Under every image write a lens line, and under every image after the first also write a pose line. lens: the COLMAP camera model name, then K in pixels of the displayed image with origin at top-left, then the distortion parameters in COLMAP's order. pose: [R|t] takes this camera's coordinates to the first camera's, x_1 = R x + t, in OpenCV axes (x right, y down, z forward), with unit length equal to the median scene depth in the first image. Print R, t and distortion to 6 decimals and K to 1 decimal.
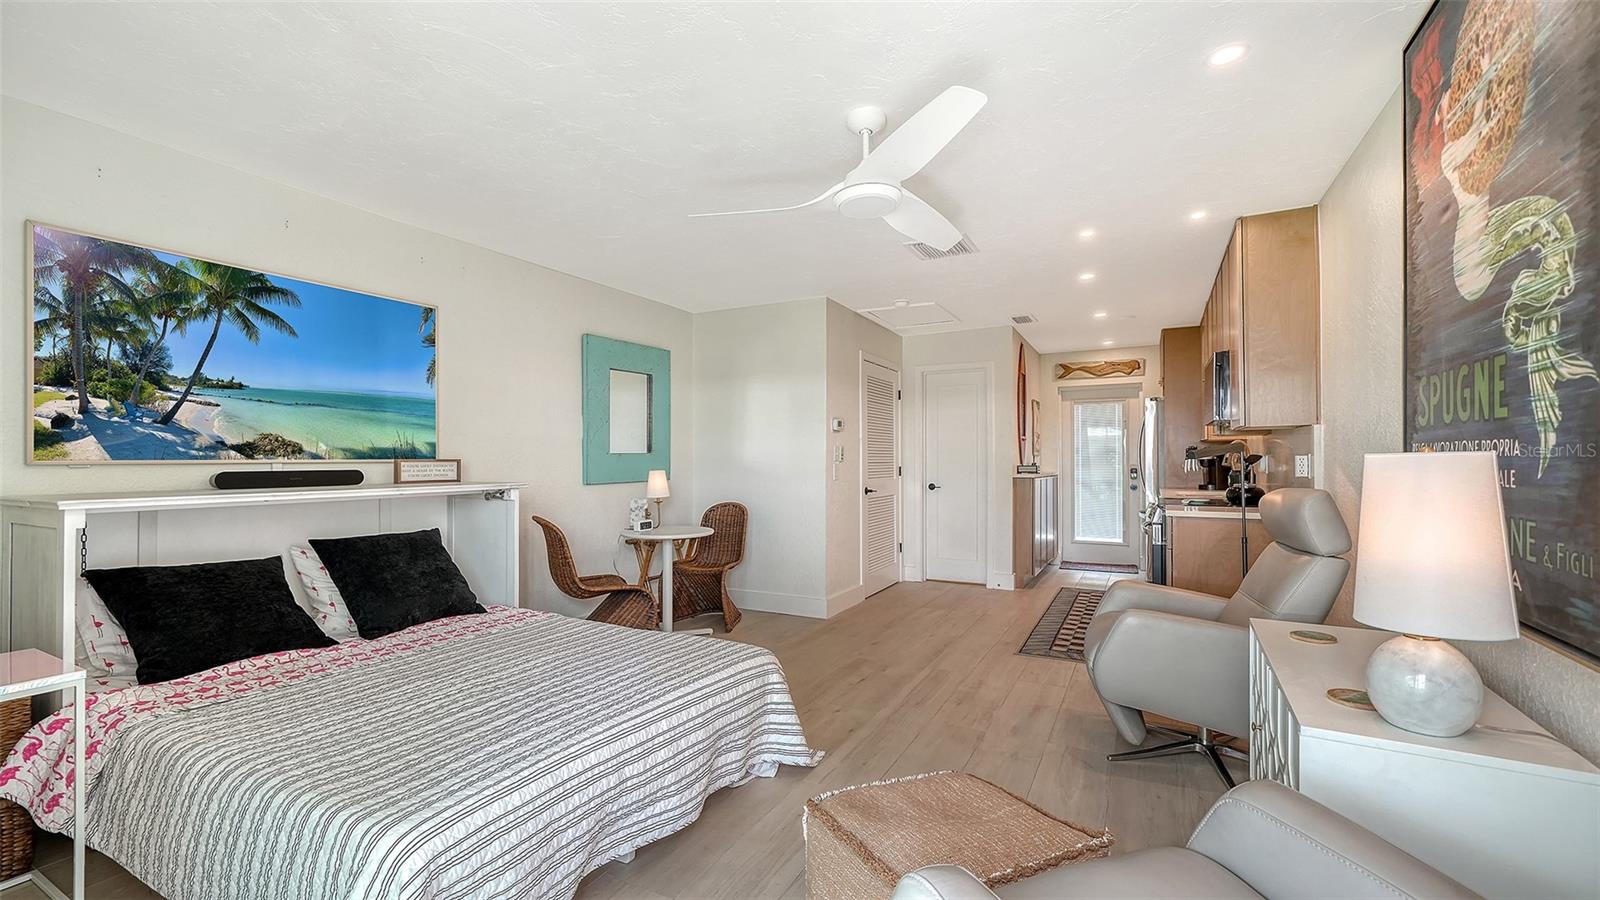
lens RADIAL K [[666.0, 0, 800.0], [0, 666.0, 450.0], [0, 0, 1]] dist [0.000780, -0.000037]
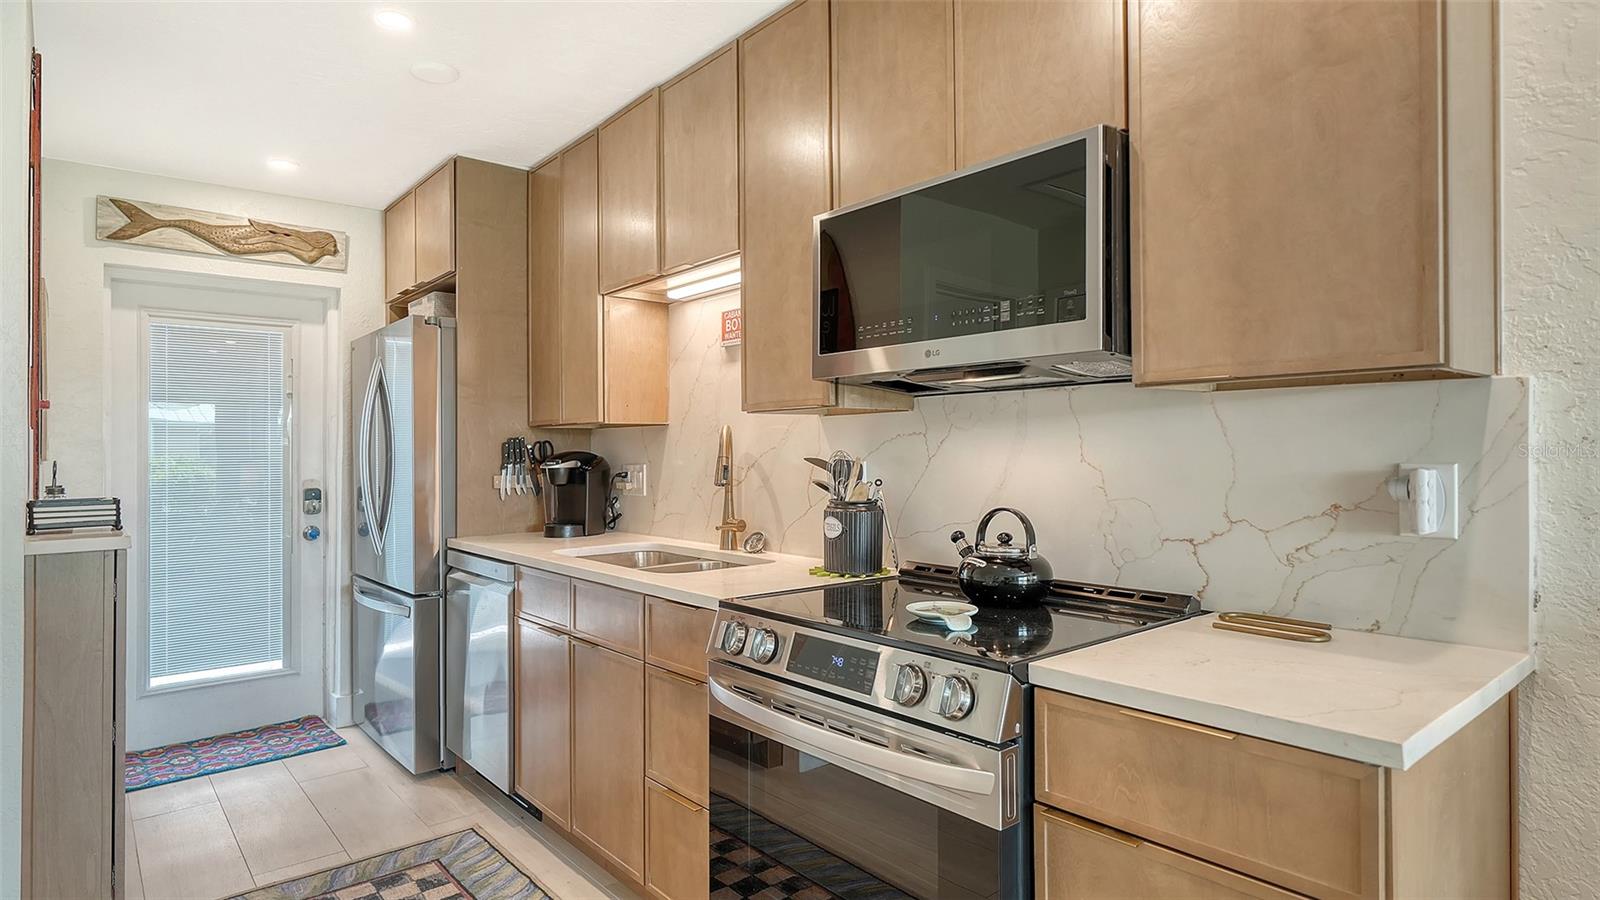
lens RADIAL K [[851.9, 0, 797.3], [0, 851.9, 440.4], [0, 0, 1]] dist [-0.000454, 0.000176]
pose [[0.373274, 0.010917, 0.927657, 0.312999], [-0.006814, 0.999936, -0.009026, -0.000876], [-0.927696, -0.002952, 0.373325, 1.416178]]
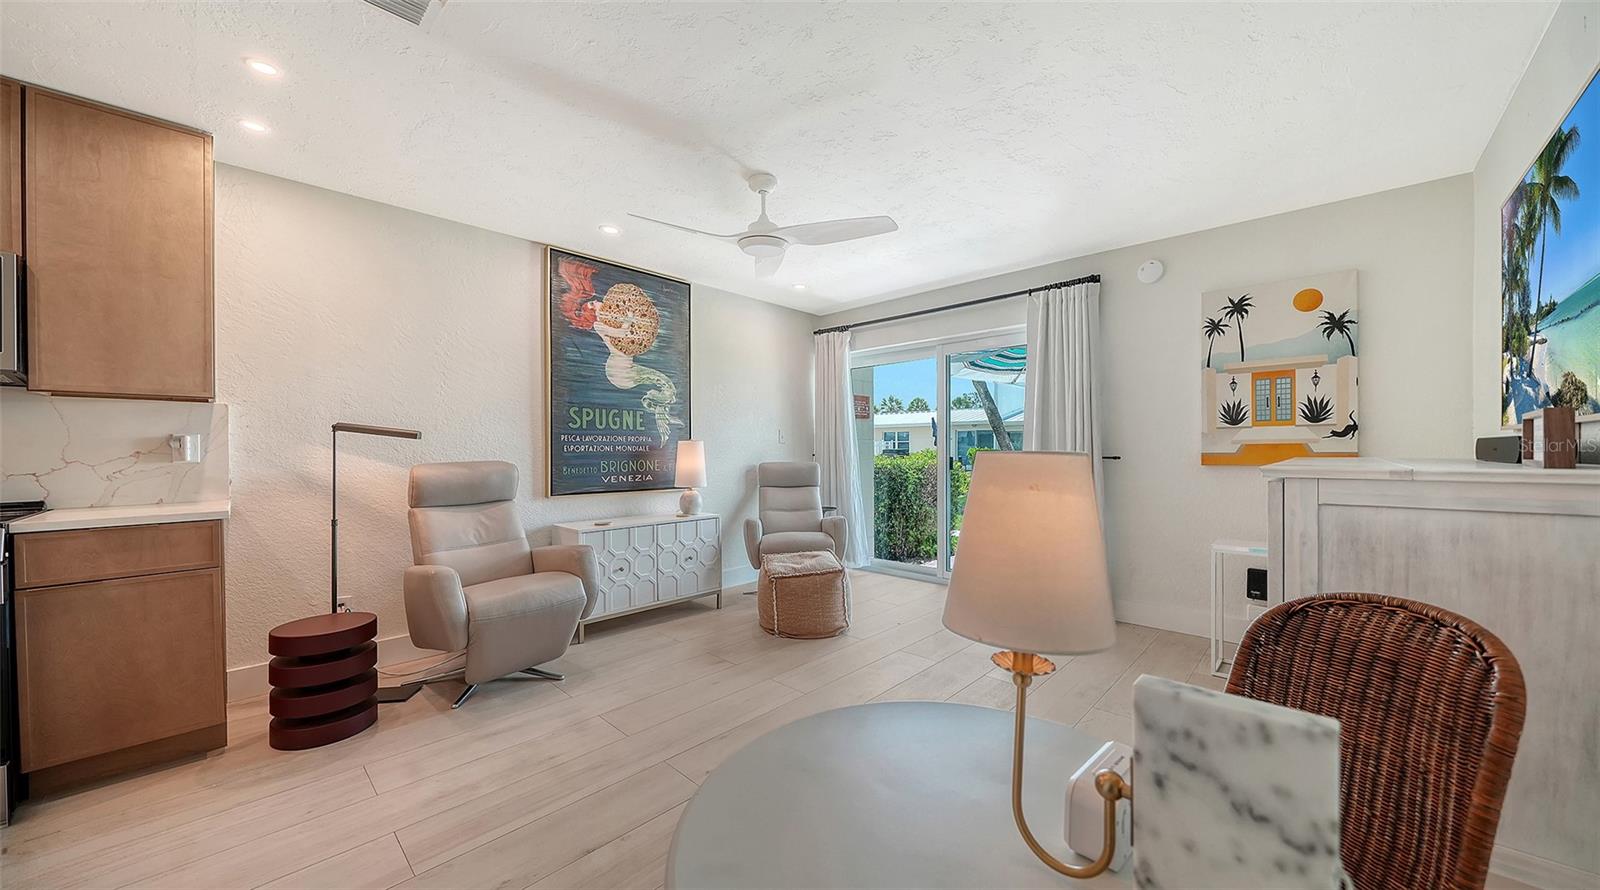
lens RADIAL K [[560.6, 0, 797.5], [0, 560.6, 459.8], [0, 0, 1]] dist [0.000421, -0.000109]
pose [[-0.959895, 0.004768, 0.280319, -0.248052], [0.005709, 0.999980, 0.002538, 0.051274], [-0.280301, 0.004037, -0.959904, 1.844247]]
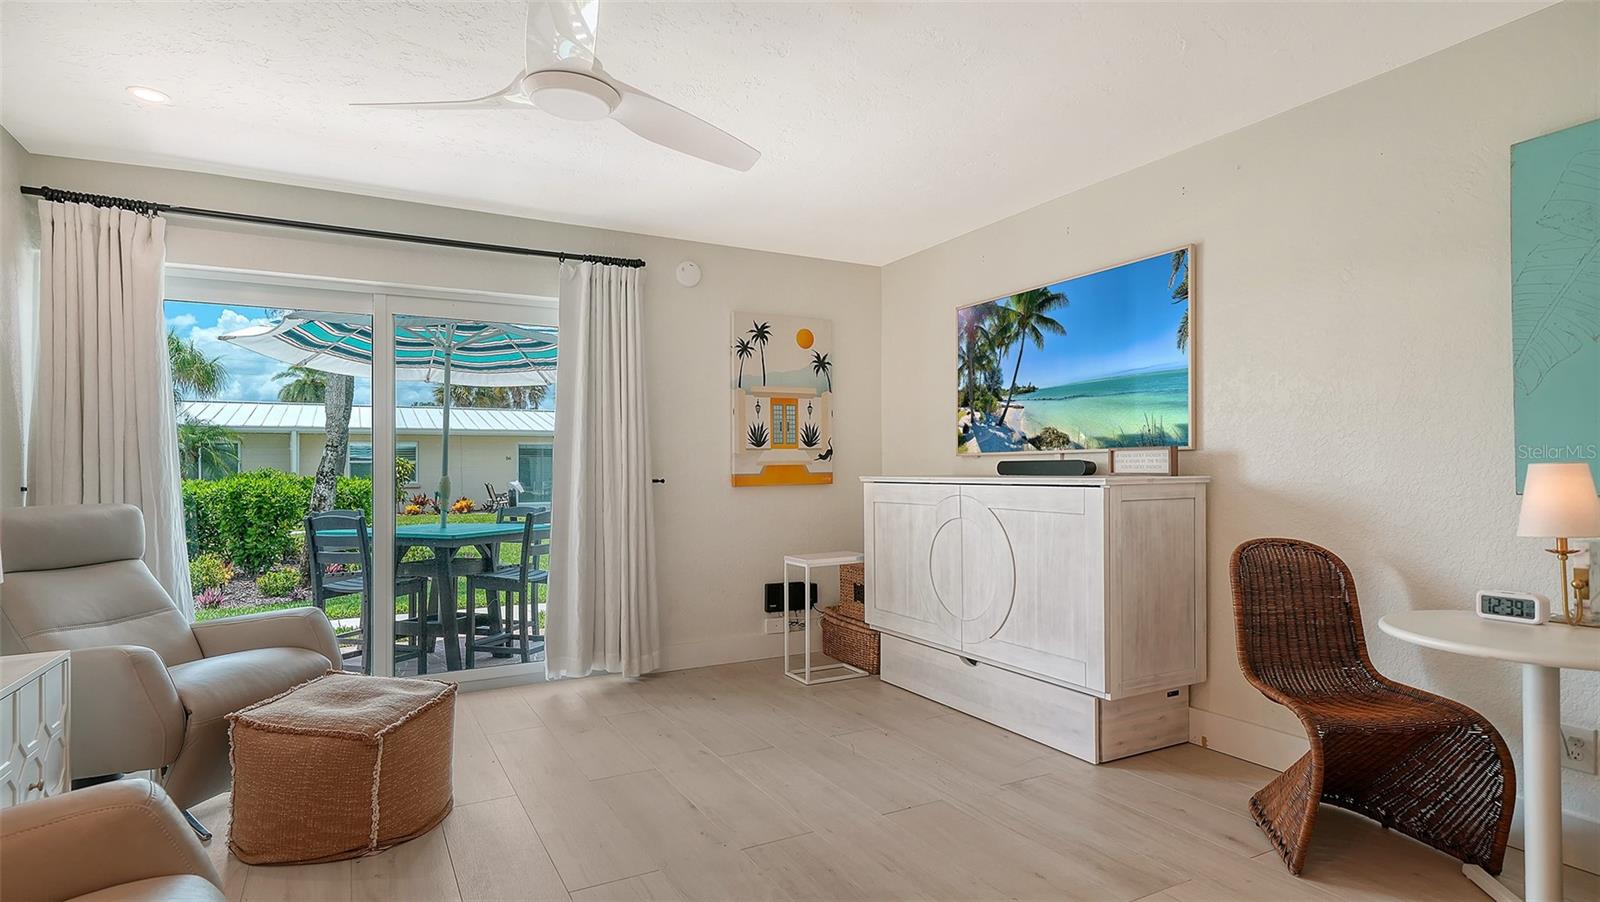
lens RADIAL K [[835.8, 0, 801.3], [0, 835.8, 475.3], [0, 0, 1]] dist [0.020671, 0.000501]
pose [[-0.557939, 0.017255, -0.829703, 0.655182], [0.024693, 0.999686, 0.004185, 0.042706], [0.829515, -0.018153, -0.558190, 1.535815]]
